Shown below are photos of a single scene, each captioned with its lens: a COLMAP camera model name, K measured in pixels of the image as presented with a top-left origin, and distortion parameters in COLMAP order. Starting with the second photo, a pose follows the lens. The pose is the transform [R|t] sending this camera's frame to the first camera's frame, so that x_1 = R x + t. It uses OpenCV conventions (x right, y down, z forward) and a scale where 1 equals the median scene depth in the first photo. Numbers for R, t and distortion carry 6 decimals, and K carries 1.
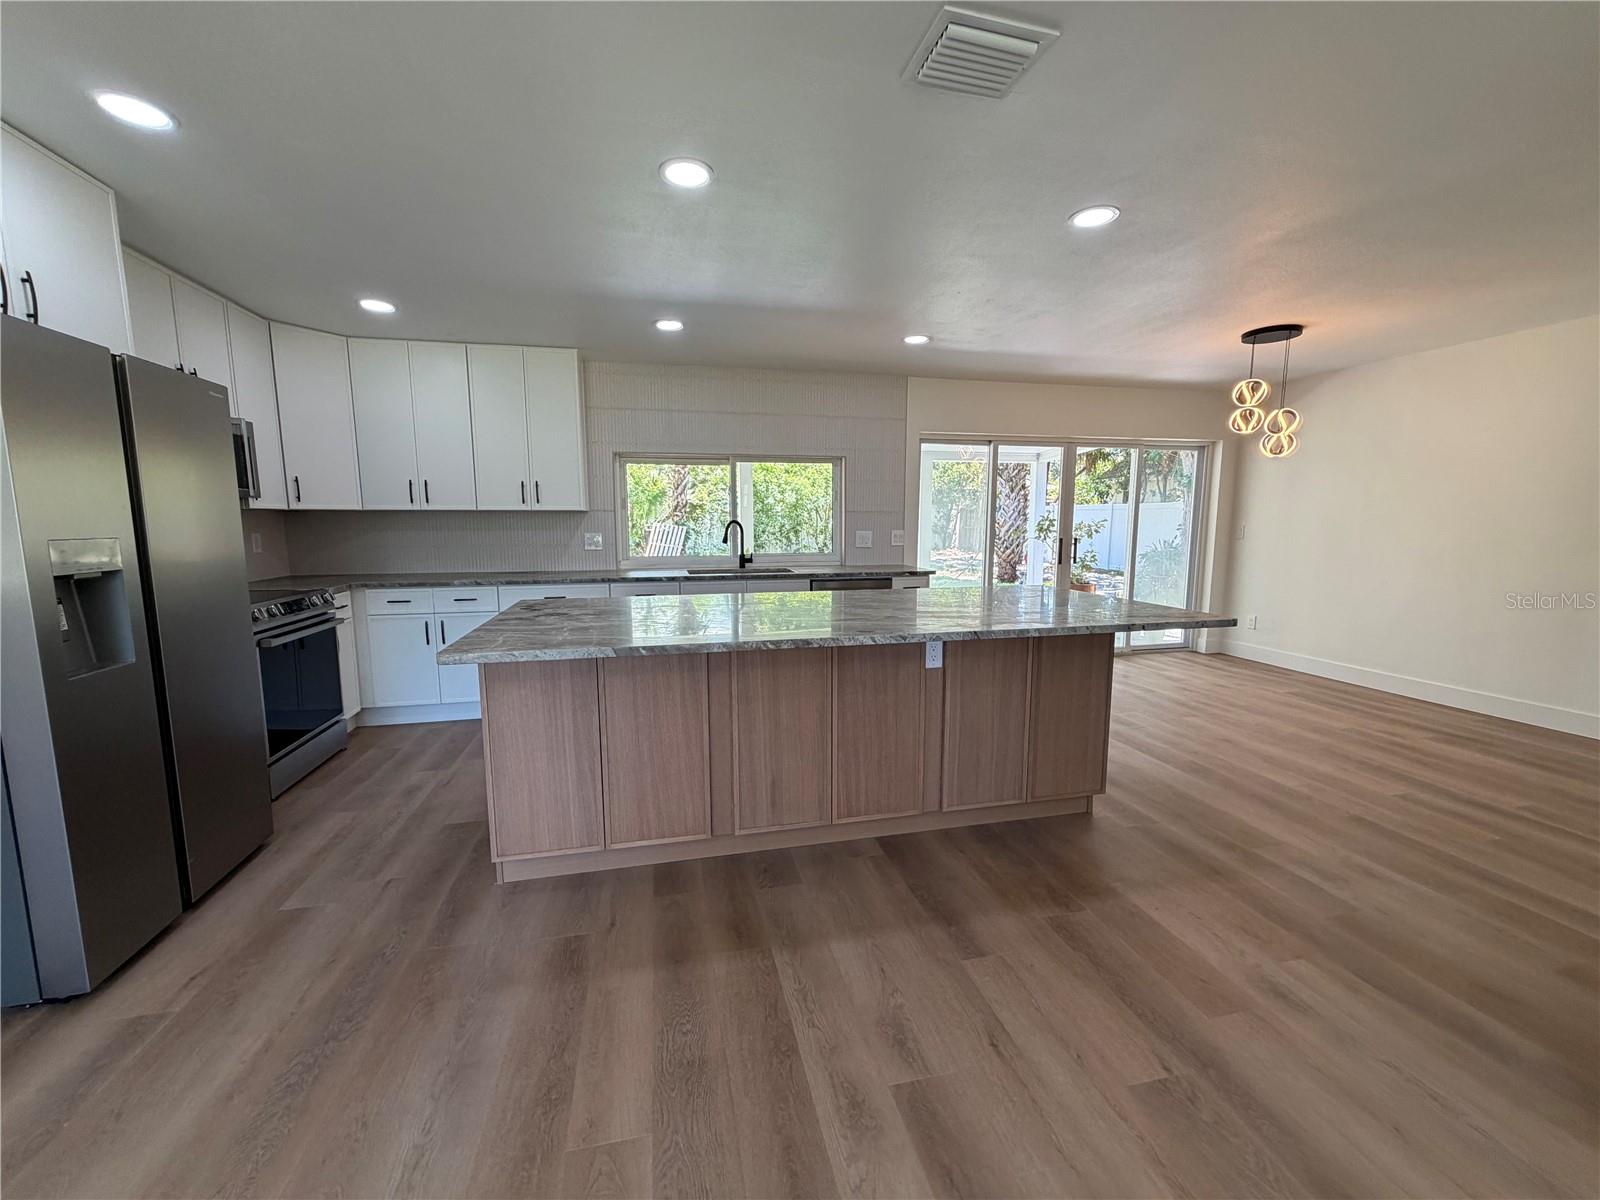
lens RADIAL K [[635.9, 0, 802.0], [0, 635.9, 600.4], [0, 0, 1]] dist [0.002818, 0.000426]
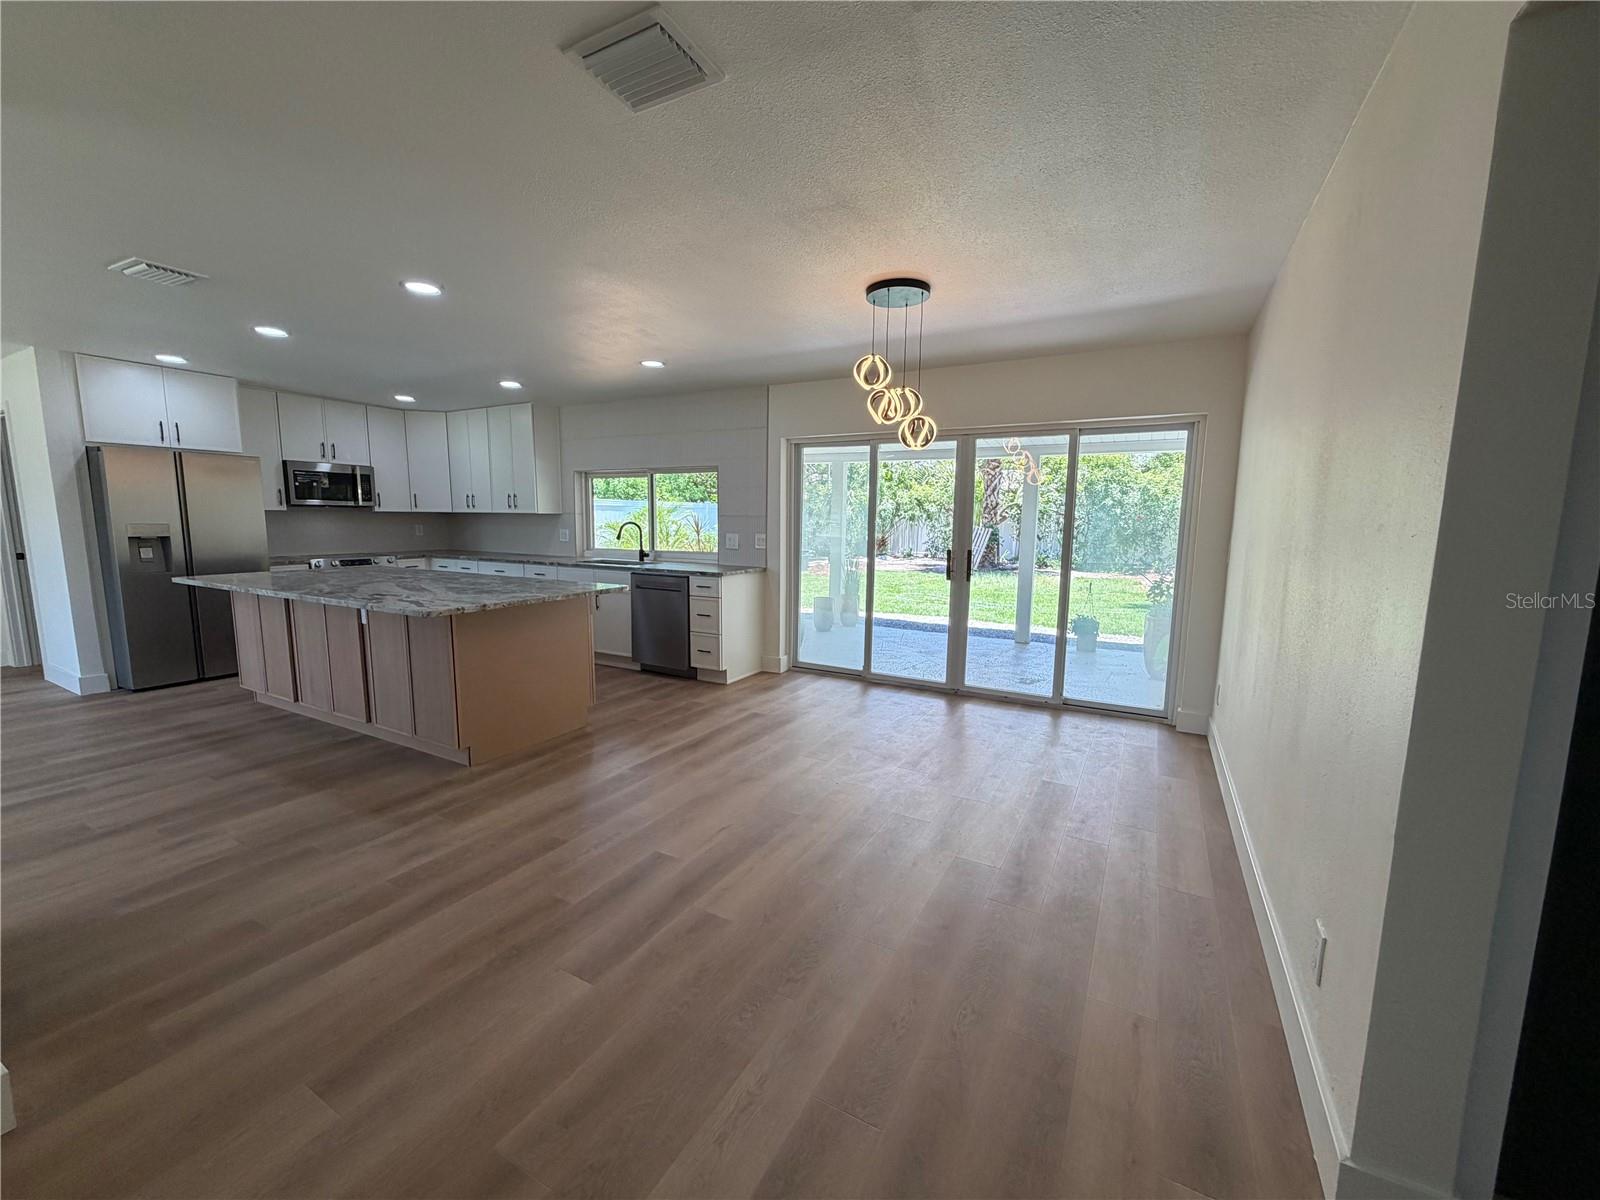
lens RADIAL K [[635.9, 0, 799.8], [0, 635.9, 601.1], [0, 0, 1]] dist [0.002818, 0.000426]
pose [[0.742697, 0.097160, -0.662542, 1.118616], [-0.097568, 0.994560, 0.036478, -0.056083], [0.662482, 0.037550, 0.748136, 0.330213]]
